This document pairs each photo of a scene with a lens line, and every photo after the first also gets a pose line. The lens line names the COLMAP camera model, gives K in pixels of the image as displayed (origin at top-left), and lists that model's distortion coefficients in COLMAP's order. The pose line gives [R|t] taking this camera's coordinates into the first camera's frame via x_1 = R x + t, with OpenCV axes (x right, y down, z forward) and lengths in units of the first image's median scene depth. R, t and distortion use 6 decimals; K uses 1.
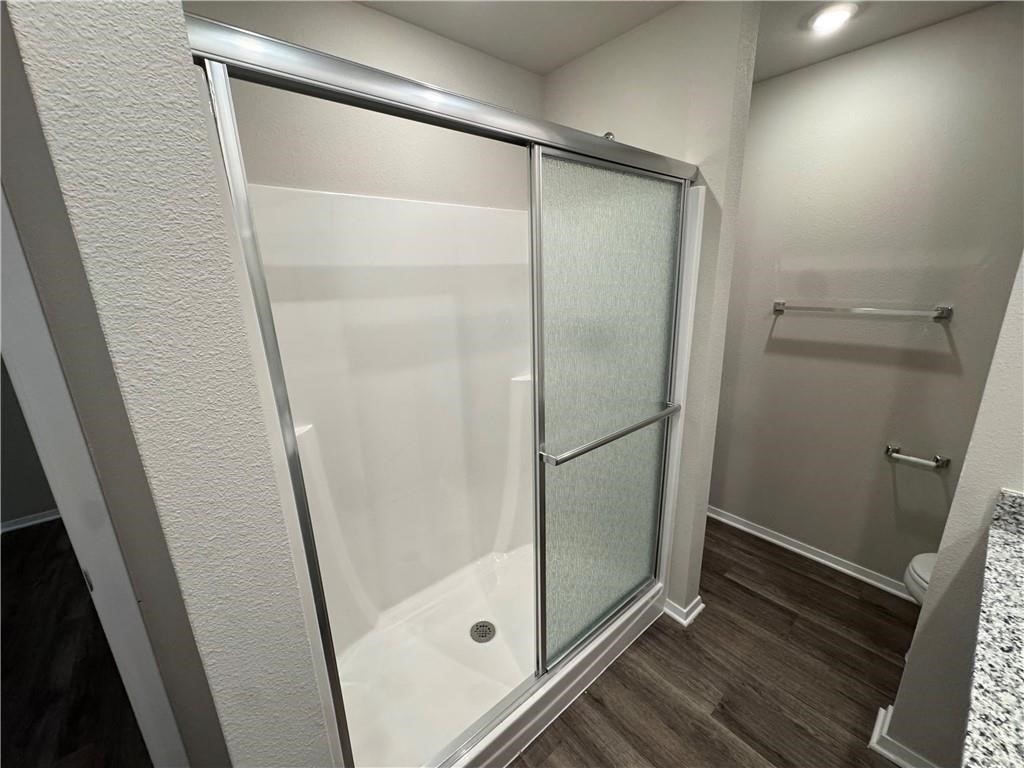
lens RADIAL K [[408.9, 0, 511.0], [0, 408.9, 385.2], [0, 0, 1]] dist [-0.003048, -0.000243]
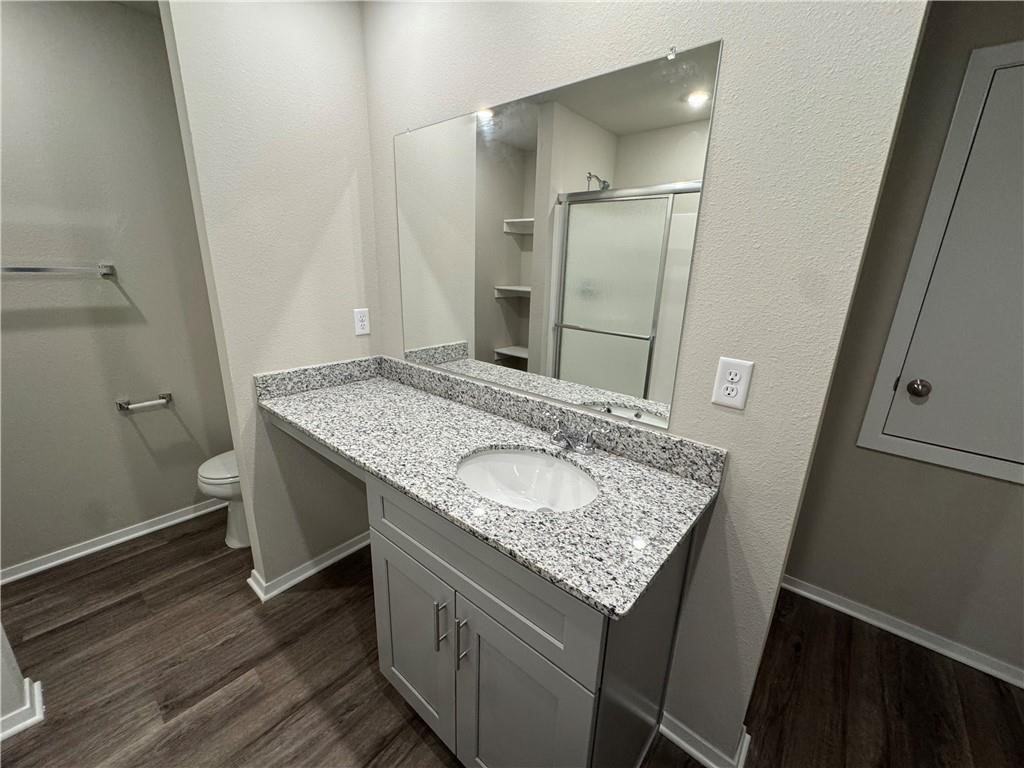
lens RADIAL K [[408.9, 0, 511.0], [0, 408.9, 385.2], [0, 0, 1]] dist [-0.003048, -0.000243]
pose [[-0.172303, -0.255927, 0.951217, -0.247507], [0.230416, 0.928397, 0.291525, 0.040678], [-0.957716, 0.269406, -0.100996, 0.151763]]
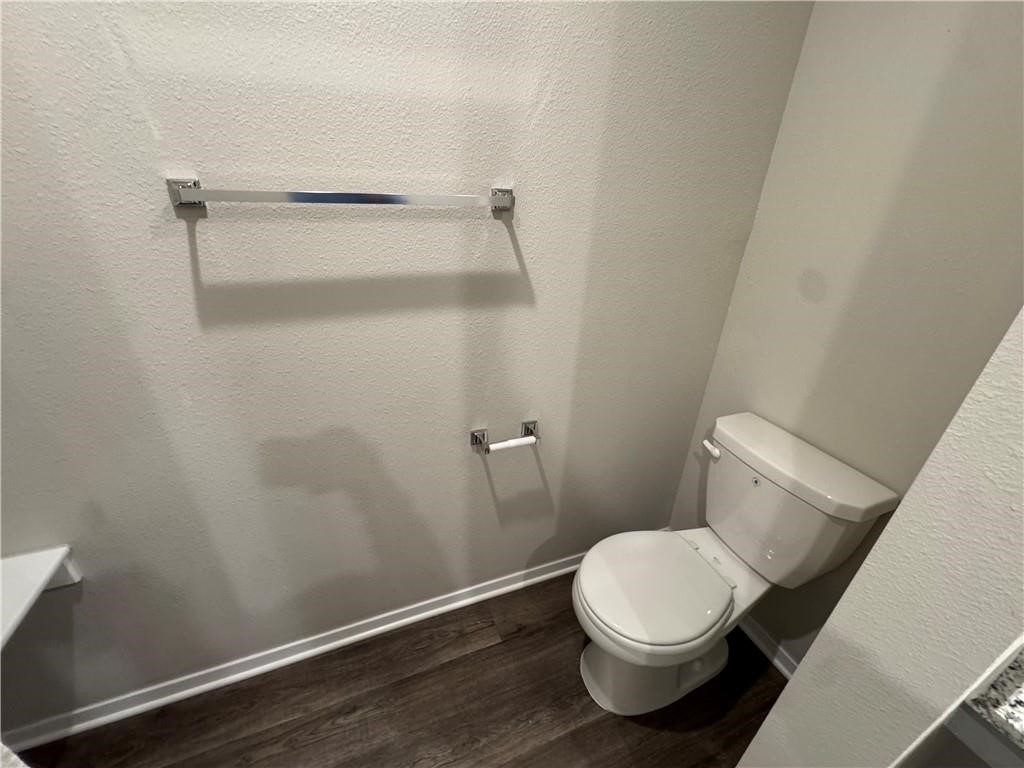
lens RADIAL K [[408.9, 0, 511.0], [0, 408.9, 385.2], [0, 0, 1]] dist [-0.003048, -0.000243]
pose [[0.314587, -0.393176, 0.863972, 0.483527], [0.207161, 0.916681, 0.341732, -0.133073], [-0.926347, 0.071477, 0.369826, 0.794546]]
